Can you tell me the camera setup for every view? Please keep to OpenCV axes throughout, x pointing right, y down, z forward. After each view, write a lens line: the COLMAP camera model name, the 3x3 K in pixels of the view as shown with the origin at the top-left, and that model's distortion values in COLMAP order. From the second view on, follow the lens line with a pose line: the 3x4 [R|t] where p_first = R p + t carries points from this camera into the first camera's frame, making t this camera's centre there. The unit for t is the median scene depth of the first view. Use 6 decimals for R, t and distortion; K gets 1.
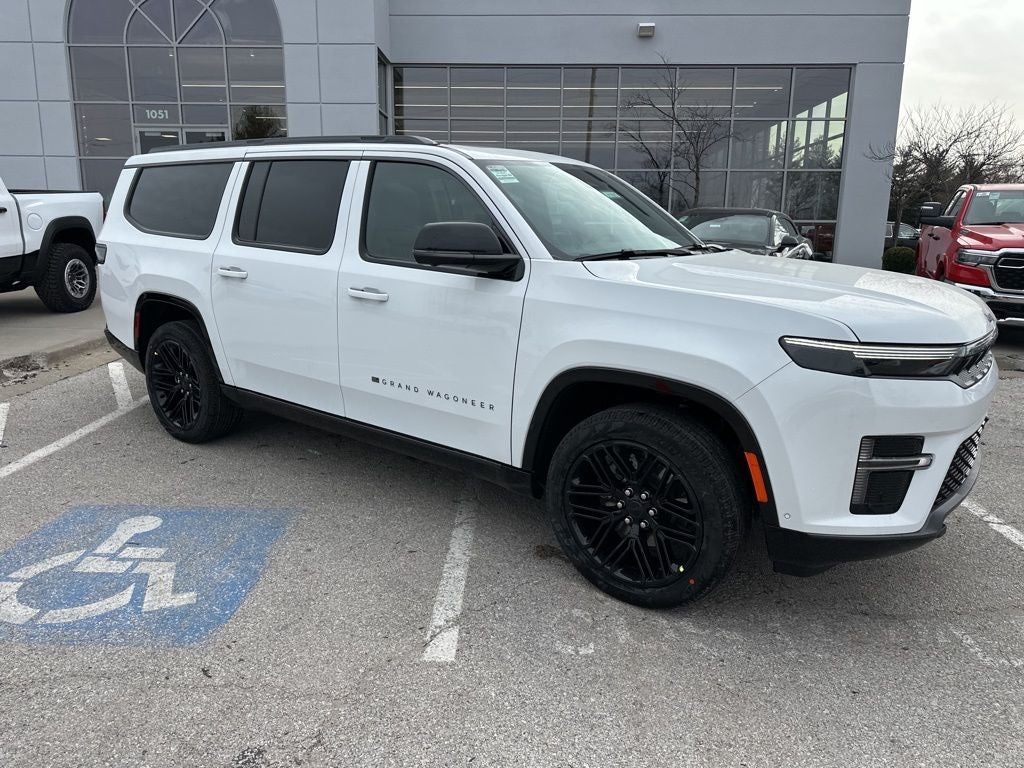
lens RADIAL K [[729.8, 0, 511.5], [0, 729.8, 361.1], [0, 0, 1]] dist [0.050368, -0.056698]
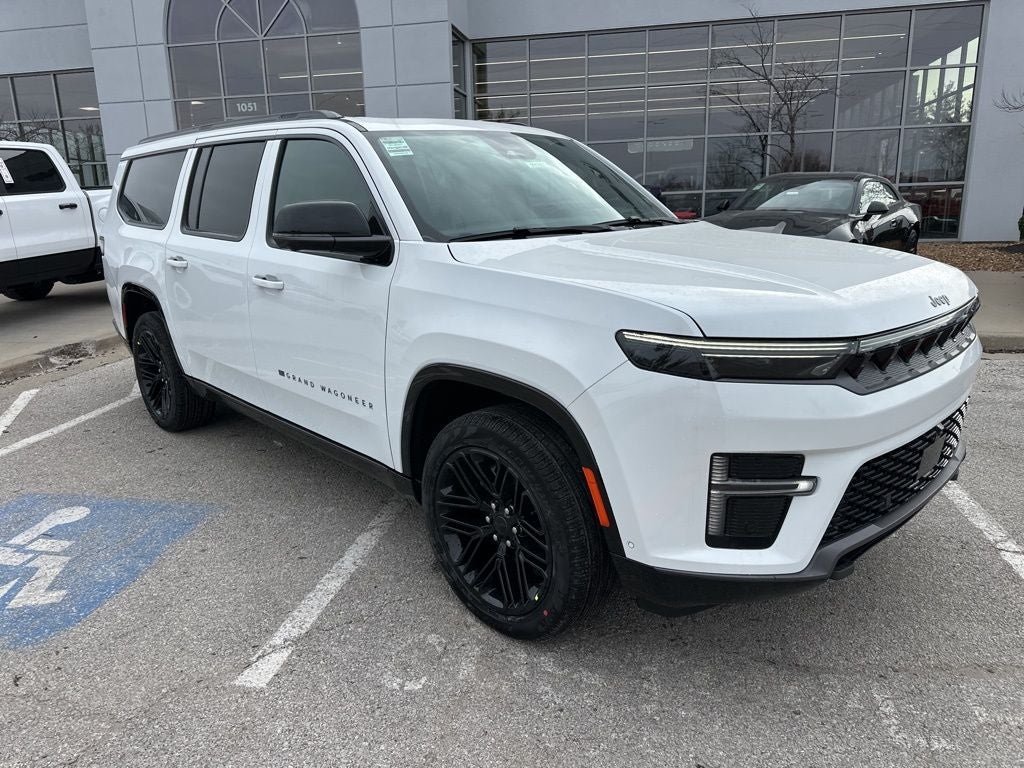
lens RADIAL K [[730.7, 0, 512.5], [0, 730.7, 367.3], [0, 0, 1]] dist [0.047145, -0.056857]
pose [[0.984068, 0.001870, -0.177781, 0.300461], [0.004558, 0.999351, 0.035742, -0.016054], [0.177732, -0.035983, 0.983421, 0.131139]]
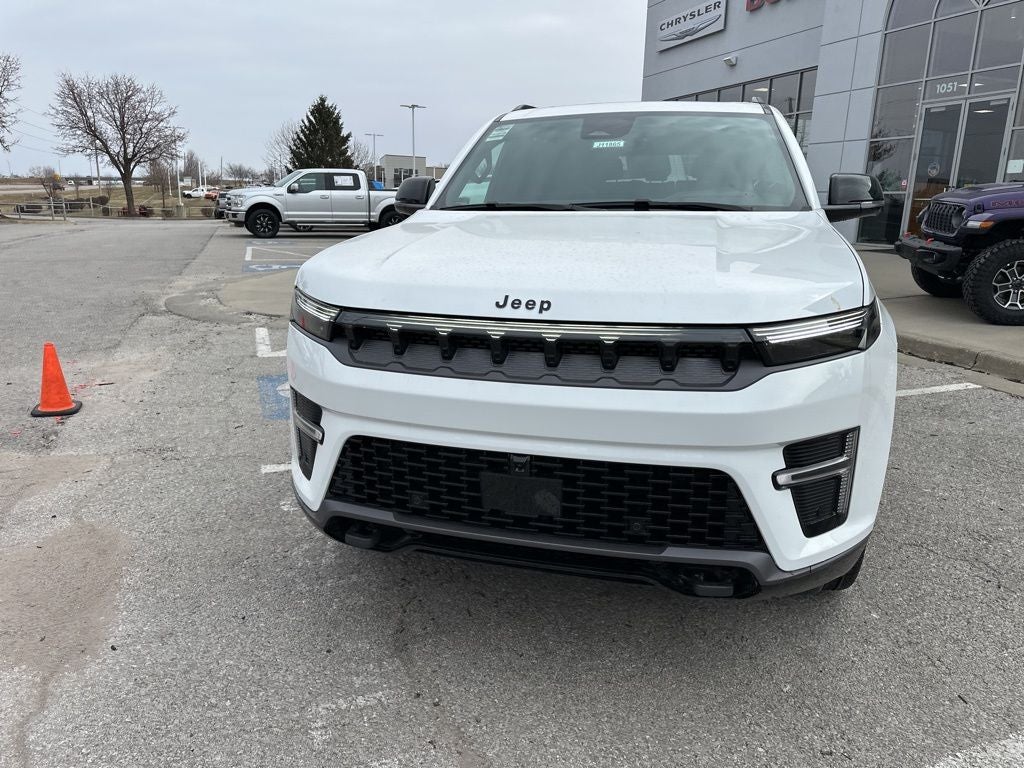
lens RADIAL K [[730.7, 0, 512.5], [0, 730.7, 367.3], [0, 0, 1]] dist [0.047145, -0.056857]
pose [[0.360989, 0.202076, -0.910413, 1.055966], [-0.181298, 0.972822, 0.144042, -0.078108], [0.914778, 0.113058, 0.387814, 0.650663]]
